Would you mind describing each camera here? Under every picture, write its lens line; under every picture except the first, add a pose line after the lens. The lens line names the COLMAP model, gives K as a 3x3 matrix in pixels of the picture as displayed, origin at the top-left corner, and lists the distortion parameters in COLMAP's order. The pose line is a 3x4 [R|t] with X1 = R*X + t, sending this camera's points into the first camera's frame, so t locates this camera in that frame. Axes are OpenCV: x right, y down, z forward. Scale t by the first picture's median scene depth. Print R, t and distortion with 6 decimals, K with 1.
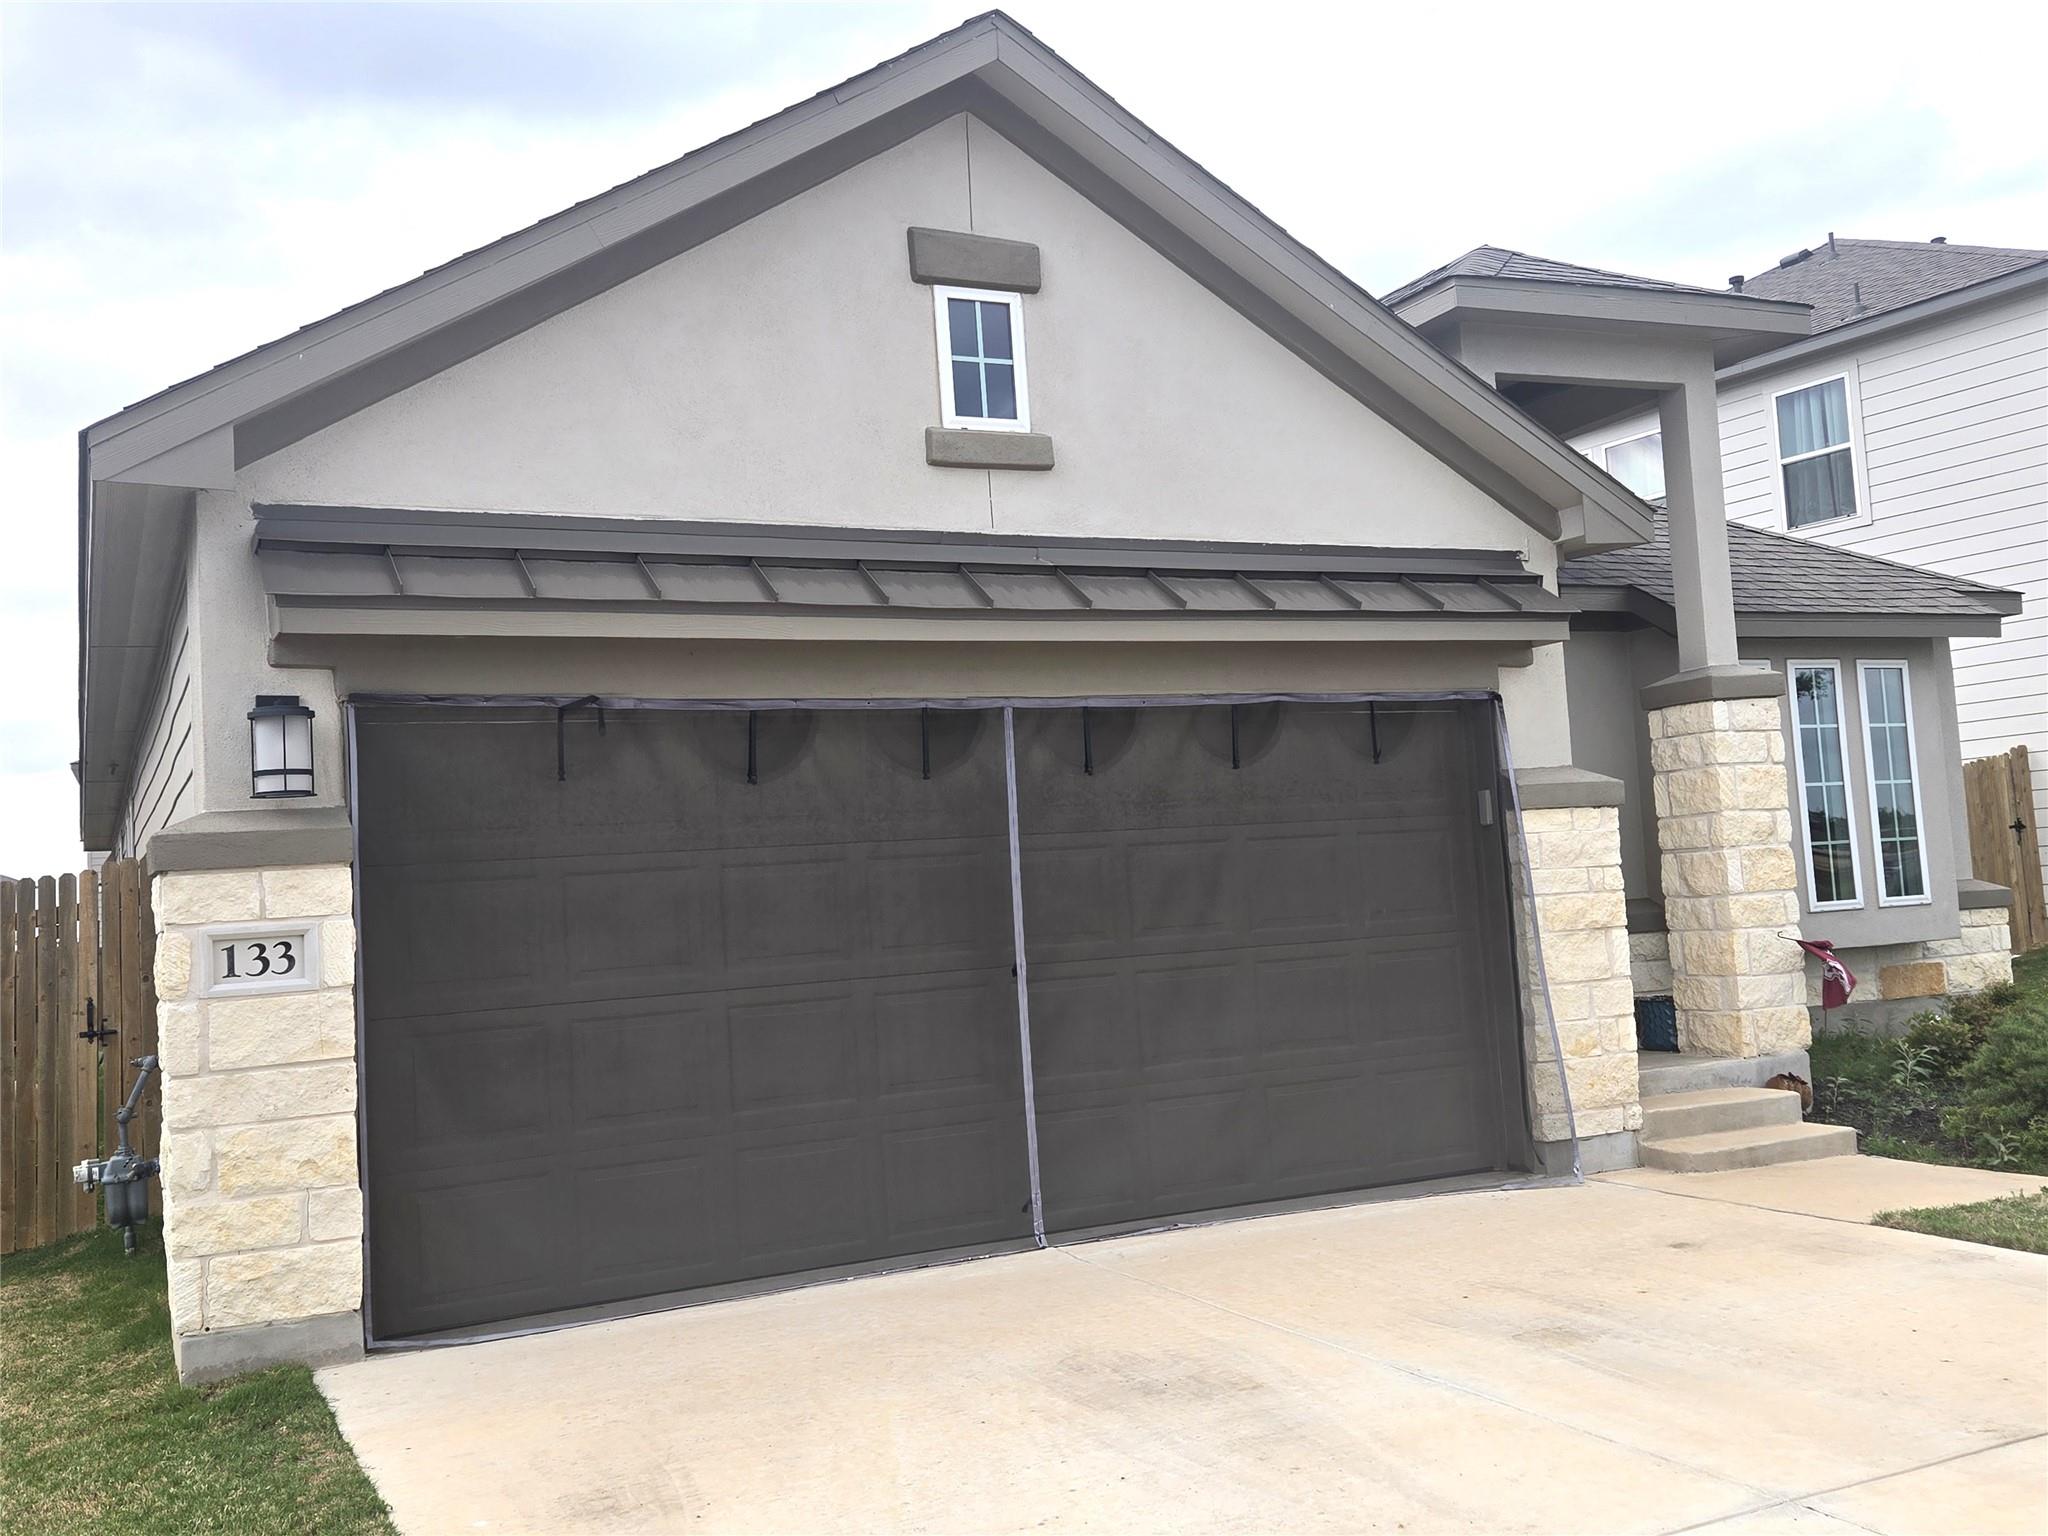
lens RADIAL K [[1884.8, 0, 1023.0], [0, 1884.8, 786.3], [0, 0, 1]] dist [0.091109, 0.000741]
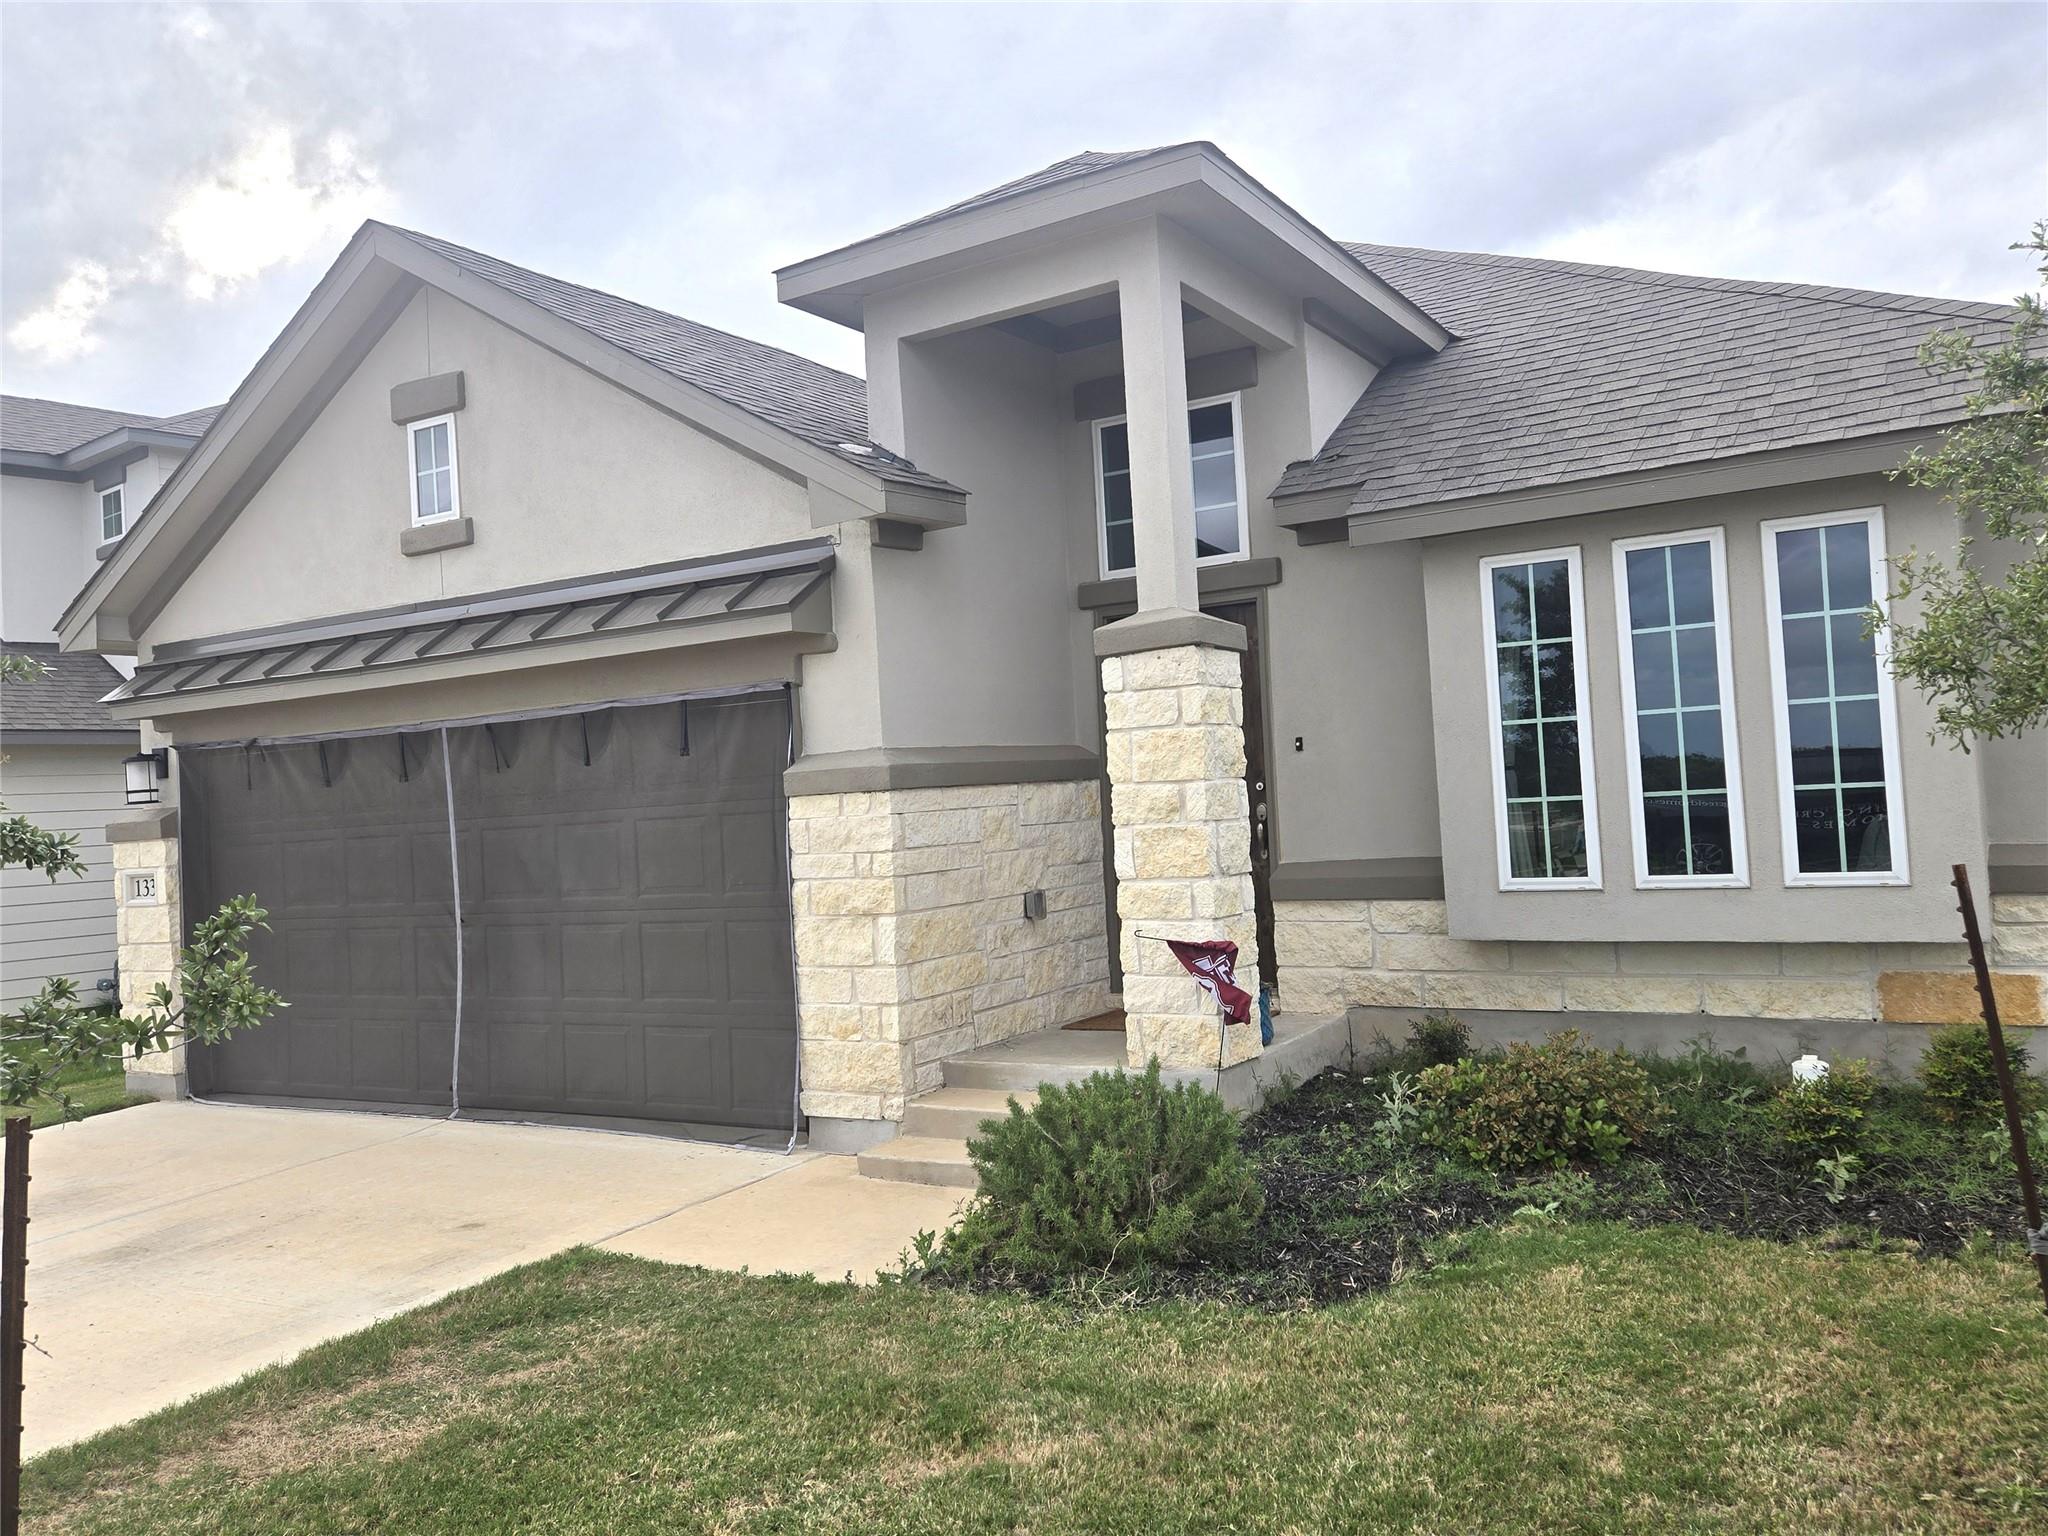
lens RADIAL K [[1564.1, 0, 1024.0], [0, 1564.1, 768.0], [0, 0, 1]] dist [0.065624, -0.000103]
pose [[0.547553, 0.012939, -0.836671, 1.058389], [0.075676, 0.995017, 0.064913, -0.049472], [0.833342, -0.098859, 0.543845, 0.649698]]
